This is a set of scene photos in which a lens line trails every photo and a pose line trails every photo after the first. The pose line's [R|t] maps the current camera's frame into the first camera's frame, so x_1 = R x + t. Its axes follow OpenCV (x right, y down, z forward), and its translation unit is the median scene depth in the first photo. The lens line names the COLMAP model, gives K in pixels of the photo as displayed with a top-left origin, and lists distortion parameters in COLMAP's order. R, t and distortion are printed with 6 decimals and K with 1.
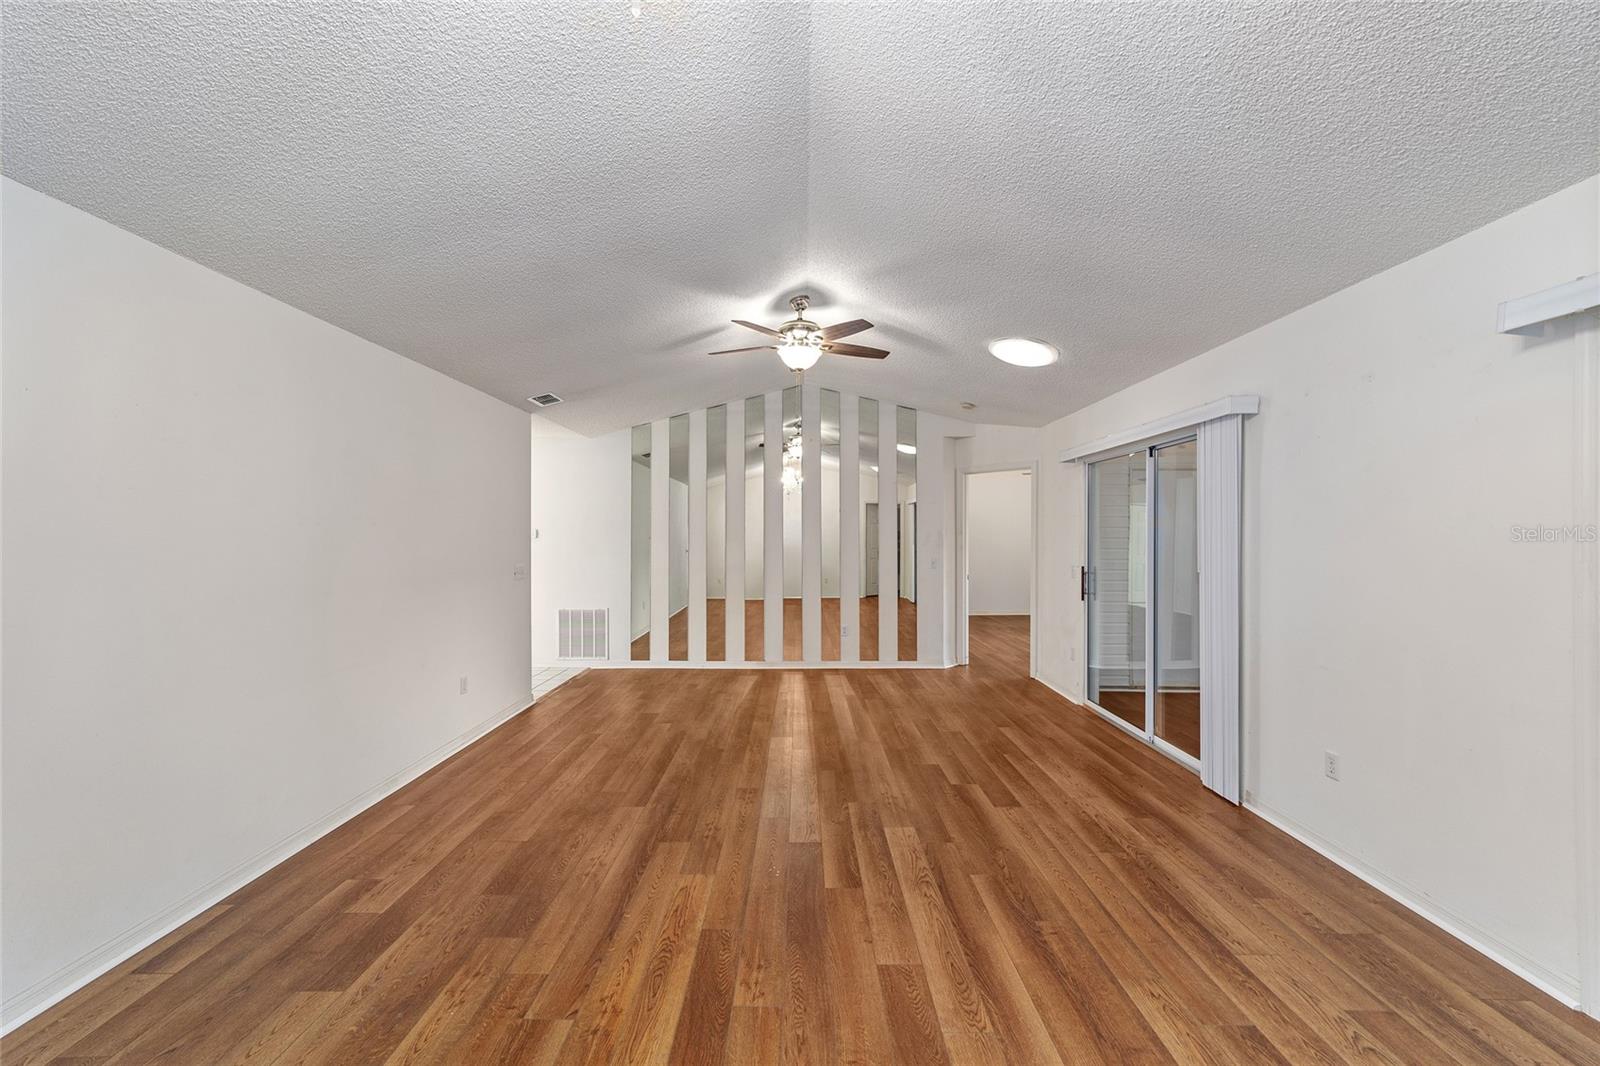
lens RADIAL K [[613.3, 0, 804.1], [0, 613.3, 537.1], [0, 0, 1]] dist [-0.000821, 0.000308]
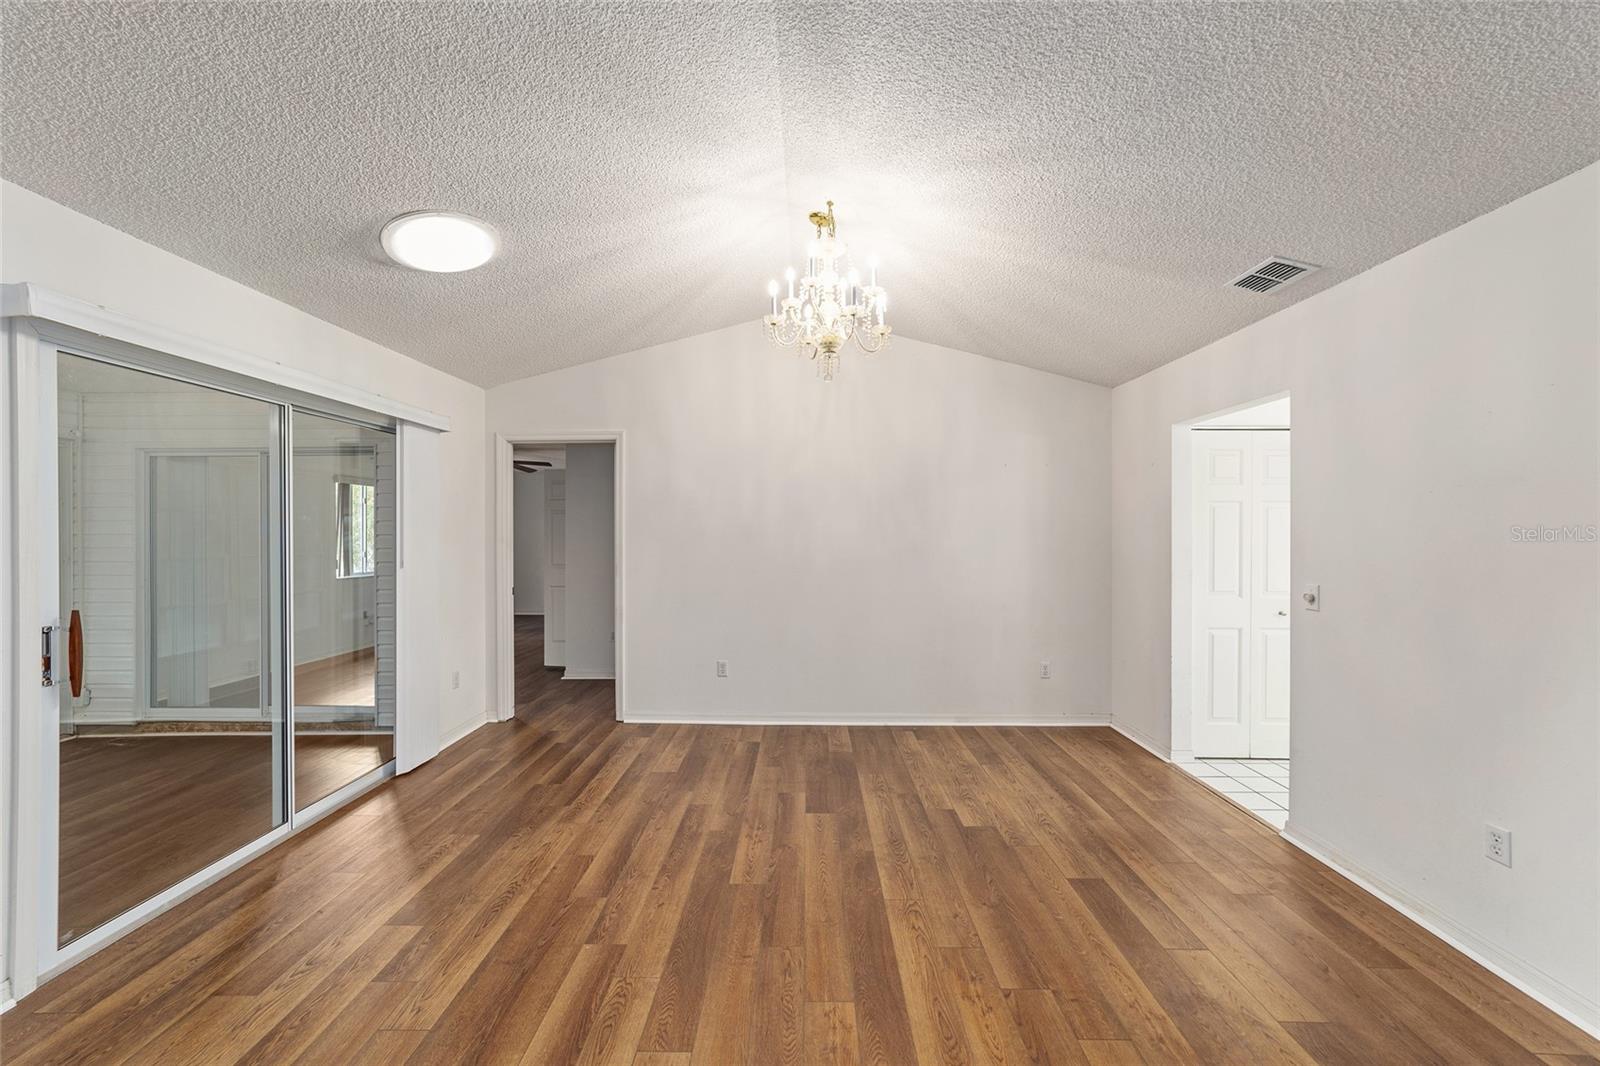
lens RADIAL K [[613.3, 0, 804.1], [0, 613.3, 537.1], [0, 0, 1]] dist [-0.000821, 0.000308]
pose [[-0.999918, 0.002456, 0.012532, -0.035945], [0.002520, 0.999984, 0.005124, 0.001838], [-0.012519, 0.005155, -0.999908, 1.466179]]
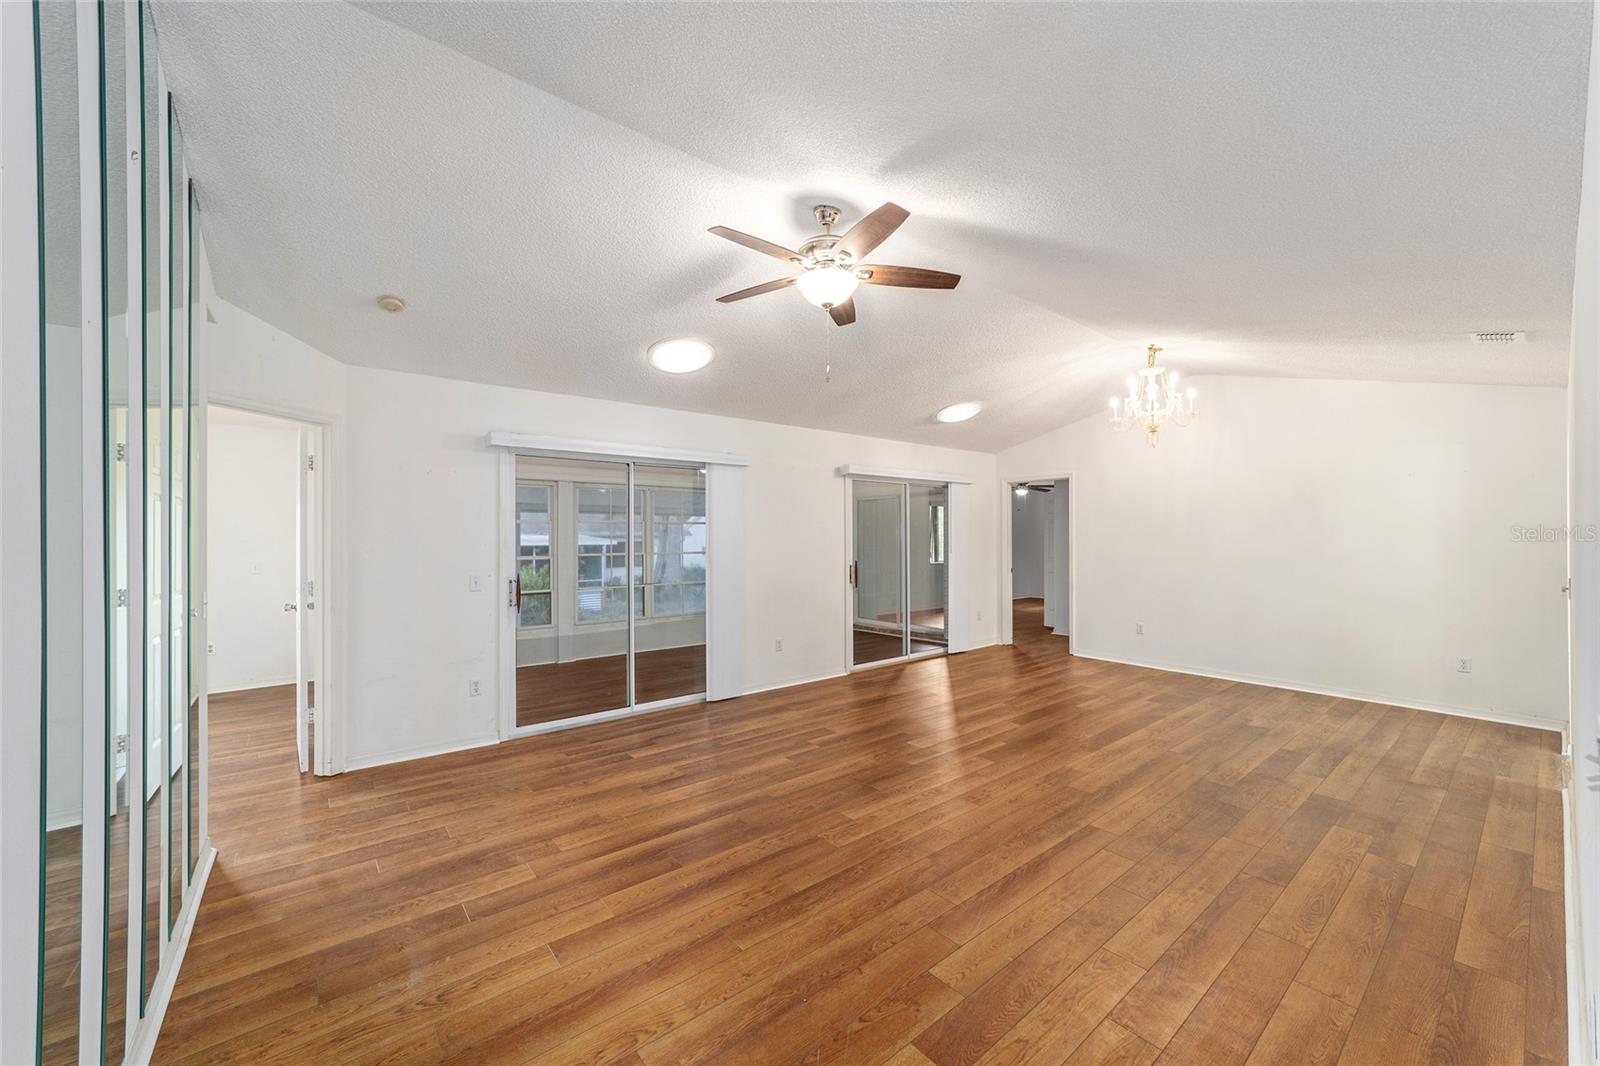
lens RADIAL K [[615.5, 0, 793.1], [0, 615.5, 535.6], [0, 0, 1]] dist [0.000822, 0.000617]
pose [[-0.623969, 0.006341, 0.781424, -0.916326], [0.005114, 0.999979, -0.004030, 0.001305], [-0.781433, 0.001481, -0.623988, 2.485081]]
